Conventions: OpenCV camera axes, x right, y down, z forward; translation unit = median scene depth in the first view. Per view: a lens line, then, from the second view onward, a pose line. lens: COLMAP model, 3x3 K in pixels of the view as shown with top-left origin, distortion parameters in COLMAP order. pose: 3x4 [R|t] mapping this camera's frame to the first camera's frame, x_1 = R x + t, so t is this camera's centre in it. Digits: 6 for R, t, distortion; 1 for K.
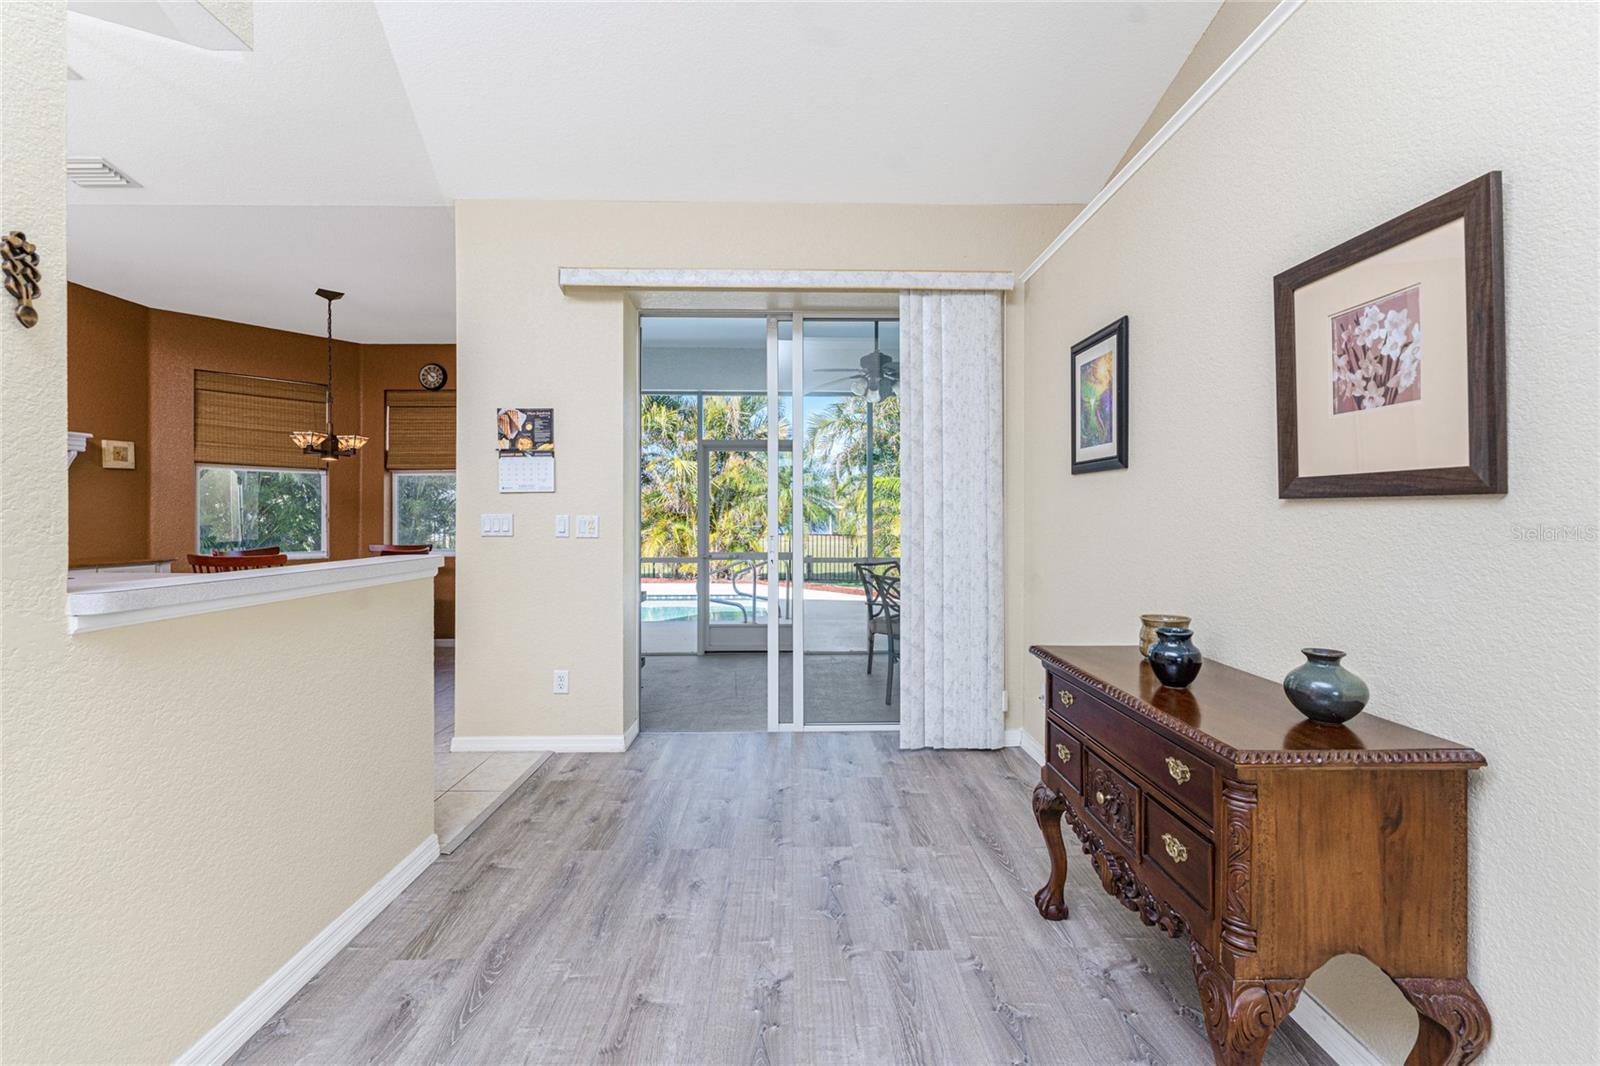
lens RADIAL K [[645.9, 0, 805.5], [0, 645.9, 517.6], [0, 0, 1]] dist [0.002014, 0.000161]
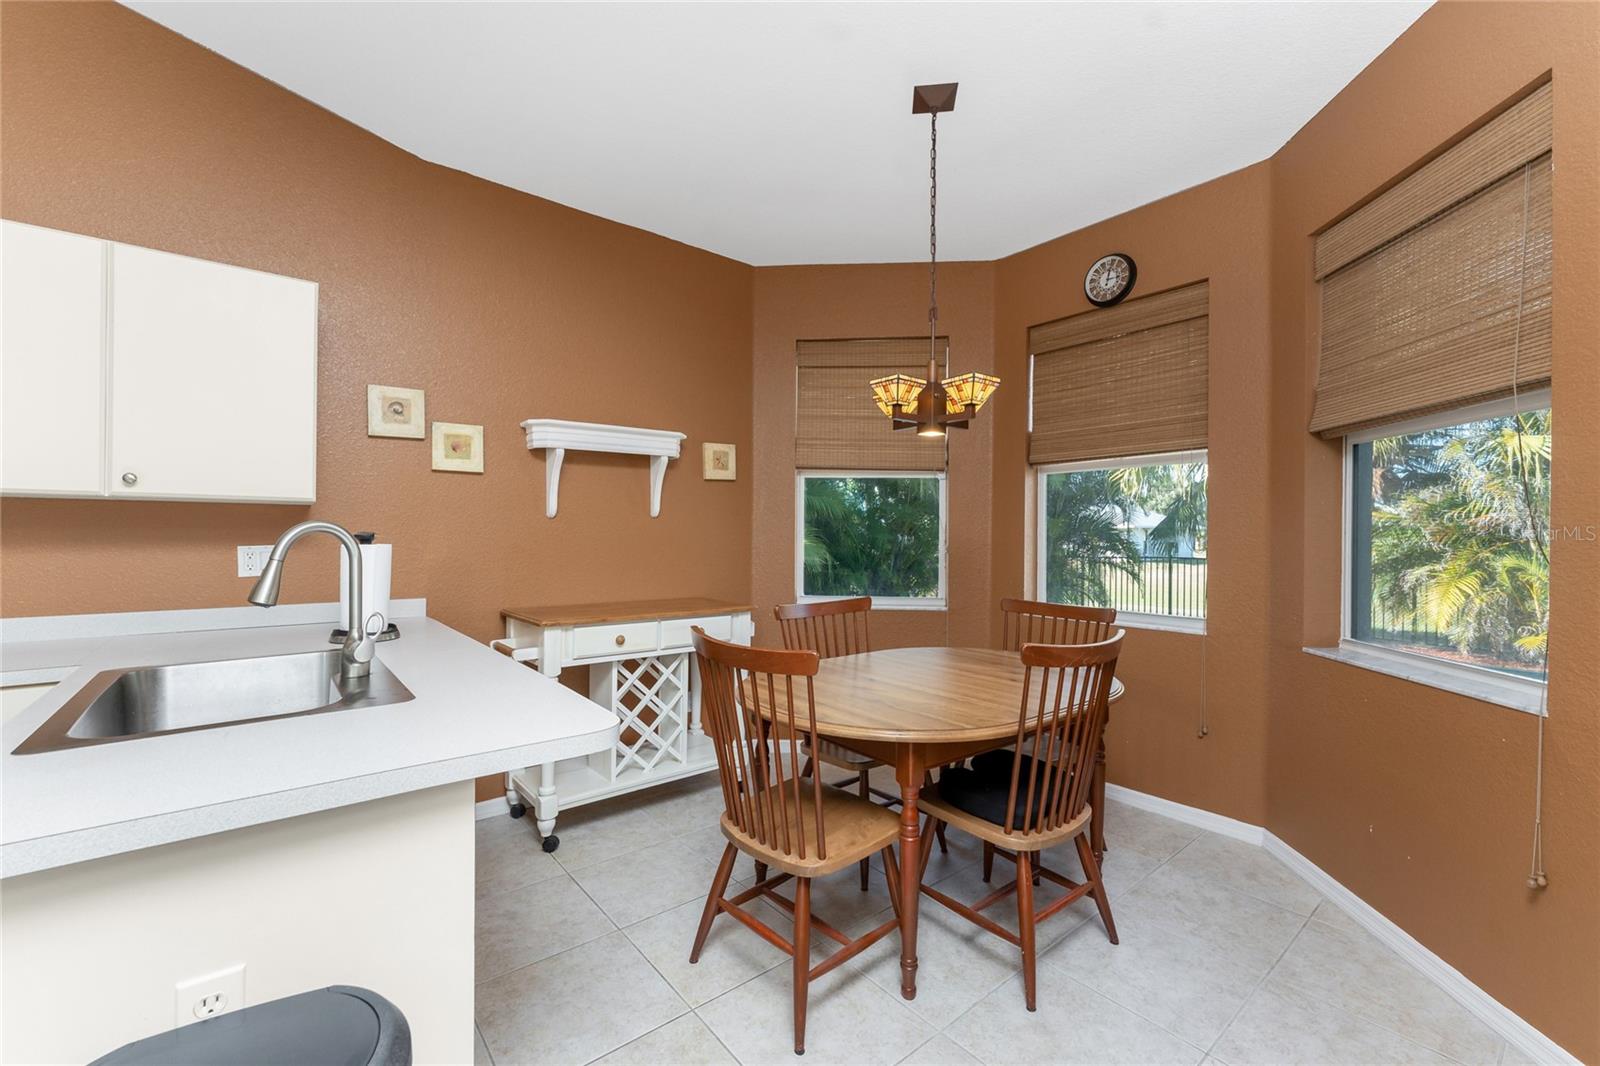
lens RADIAL K [[645.9, 0, 813.1], [0, 645.9, 525.8], [0, 0, 1]] dist [0.002014, 0.000161]
pose [[0.632060, -0.003119, -0.774913, -0.574416], [-0.009346, 0.999888, -0.011647, -0.018947], [0.774863, 0.014604, 0.631961, 0.865059]]
